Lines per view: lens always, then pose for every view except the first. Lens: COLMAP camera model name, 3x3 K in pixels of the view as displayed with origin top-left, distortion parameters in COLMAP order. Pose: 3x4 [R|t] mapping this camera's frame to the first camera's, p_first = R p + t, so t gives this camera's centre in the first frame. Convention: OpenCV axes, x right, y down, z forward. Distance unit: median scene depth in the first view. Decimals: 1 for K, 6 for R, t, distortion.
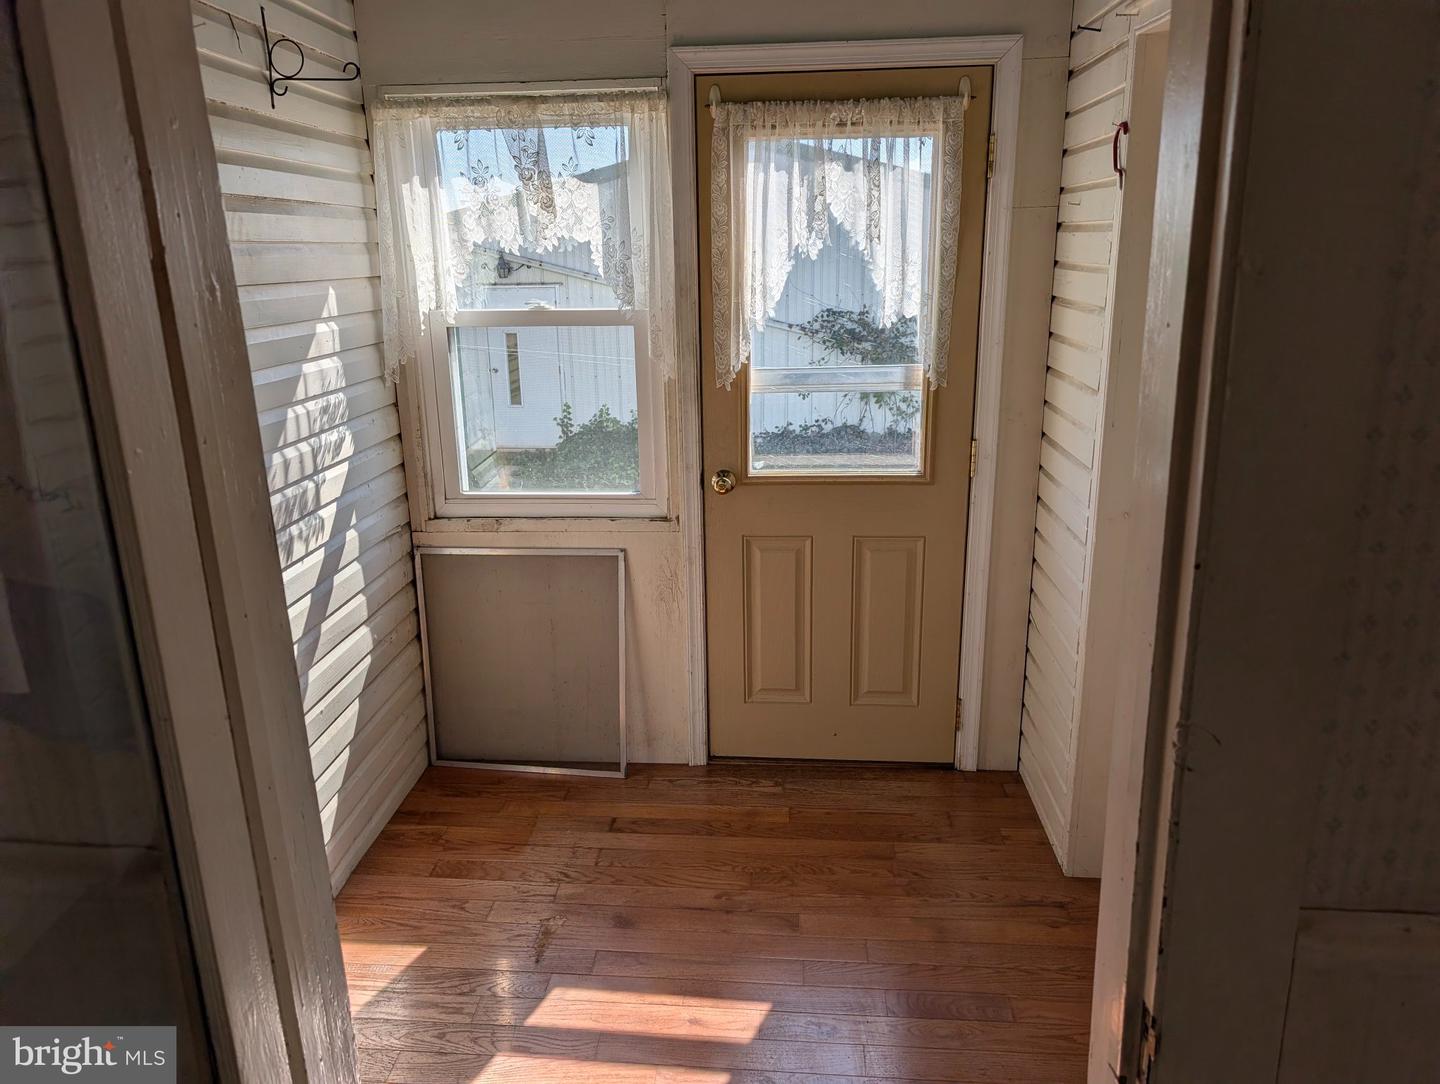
lens RADIAL K [[1004.5, 0, 720.0], [0, 1004.5, 542.0], [0, 0, 1]] dist [0.004318, -0.000707]
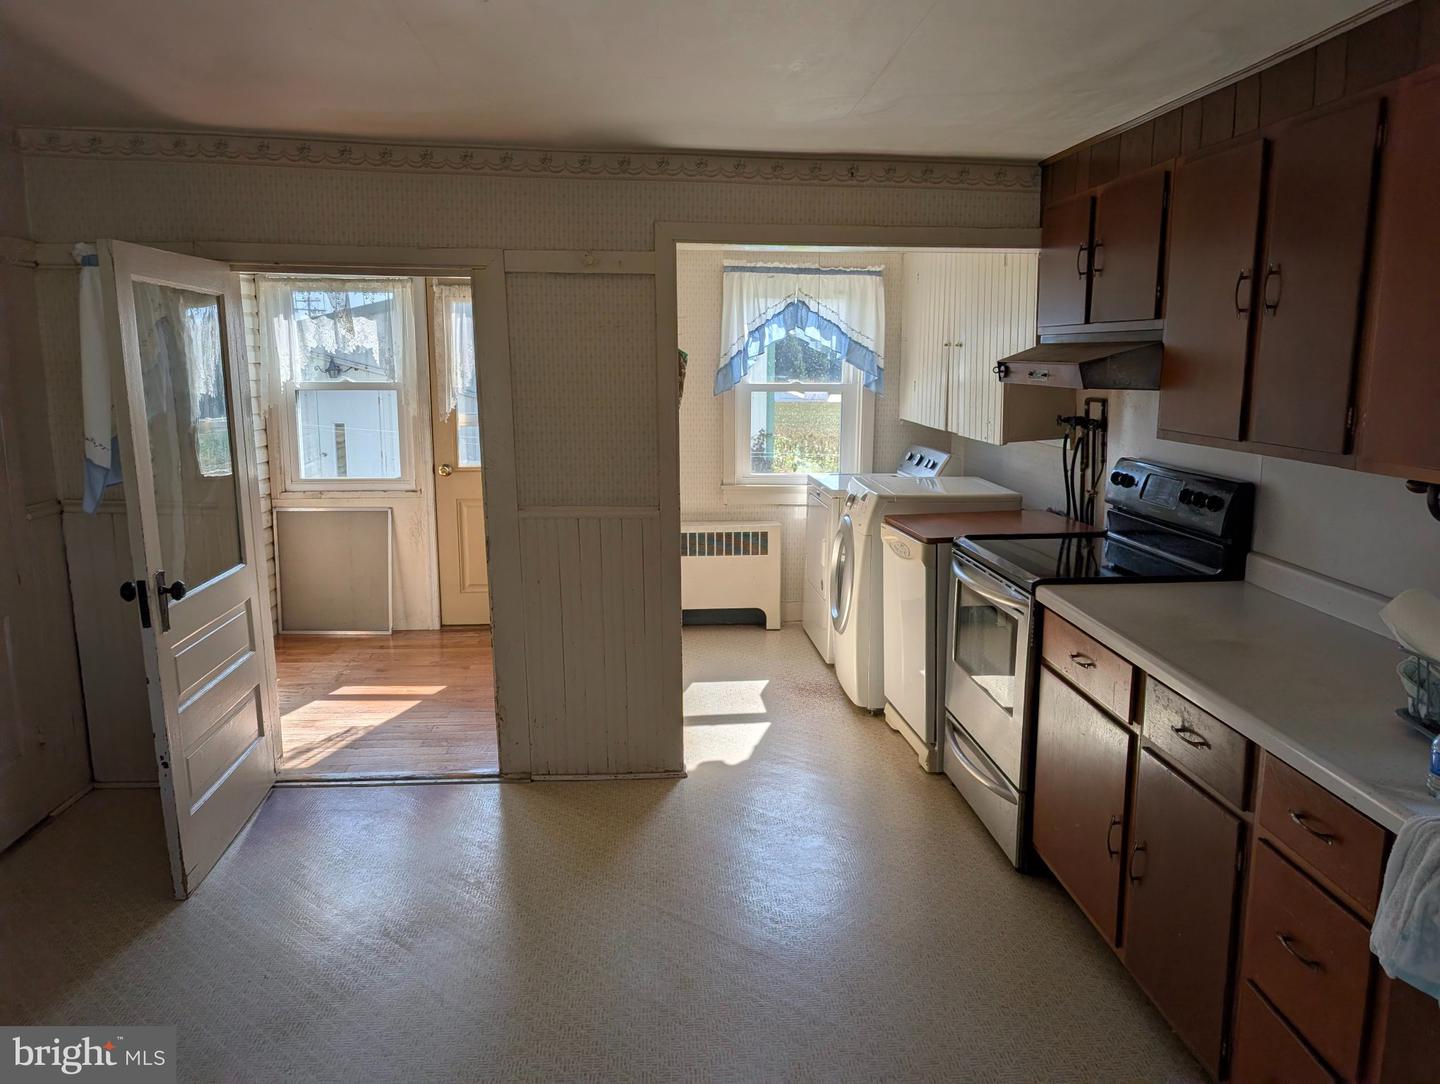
lens RADIAL K [[1036.1, 0, 736.1], [0, 1036.1, 527.3], [0, 0, 1]] dist [0.013907, -0.004619]
pose [[0.986918, -0.006697, 0.161084, 0.245055], [0.026337, 0.992412, -0.120101, 0.316699], [-0.159057, 0.122772, 0.979606, -1.076277]]
